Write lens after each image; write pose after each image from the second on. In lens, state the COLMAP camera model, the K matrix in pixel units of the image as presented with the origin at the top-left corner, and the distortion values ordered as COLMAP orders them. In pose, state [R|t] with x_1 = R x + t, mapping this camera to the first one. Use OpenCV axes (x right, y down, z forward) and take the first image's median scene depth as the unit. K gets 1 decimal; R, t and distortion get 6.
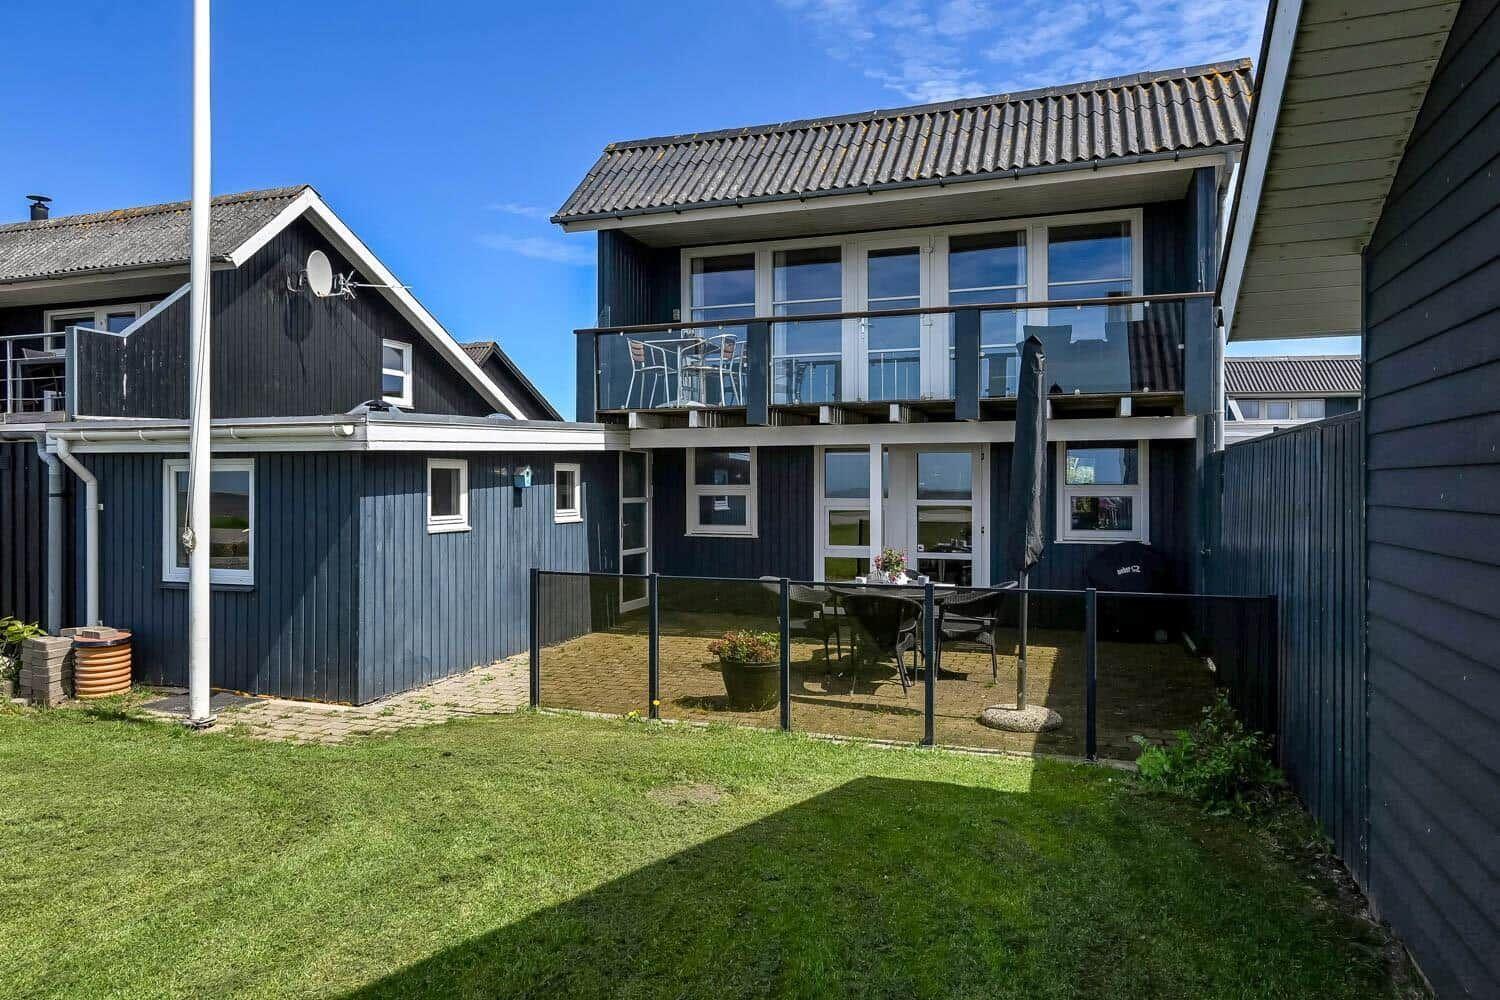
lens RADIAL K [[893.4, 0, 753.8], [0, 893.4, 487.8], [0, 0, 1]] dist [0.016783, 0.001703]
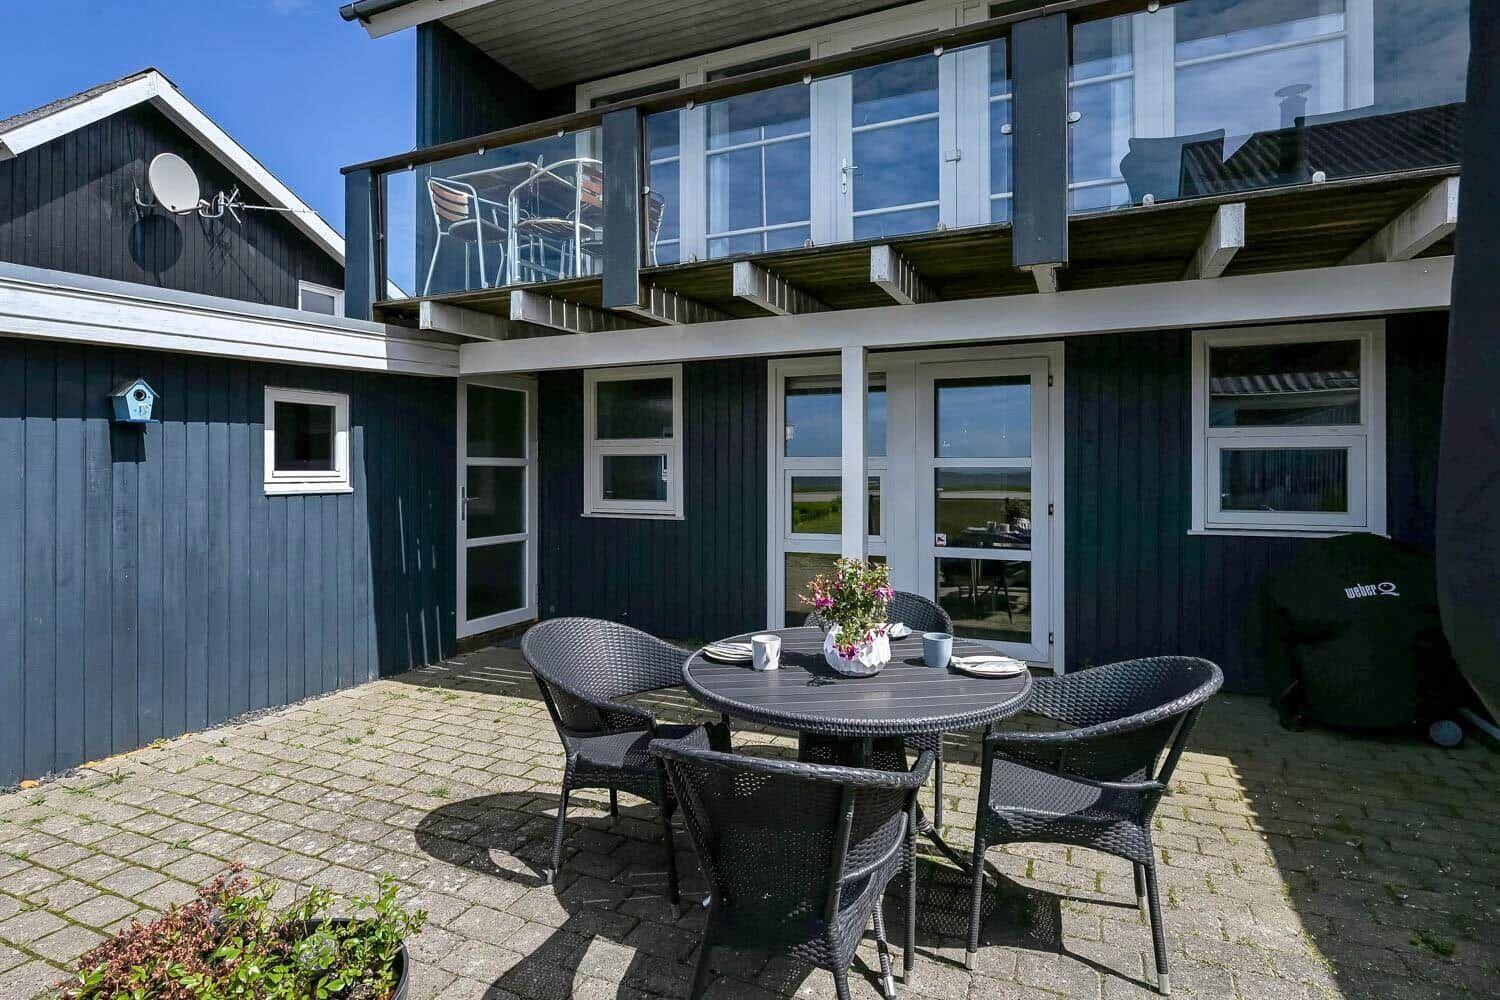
lens RADIAL K [[788.3, 0, 736.9], [0, 788.3, 475.5], [0, 0, 1]] dist [0.016771, 0.004054]
pose [[0.996986, -0.000825, -0.077579, 0.094400], [0.001432, 0.999969, 0.007768, 0.021591], [0.077570, -0.007856, 0.996956, 0.475123]]
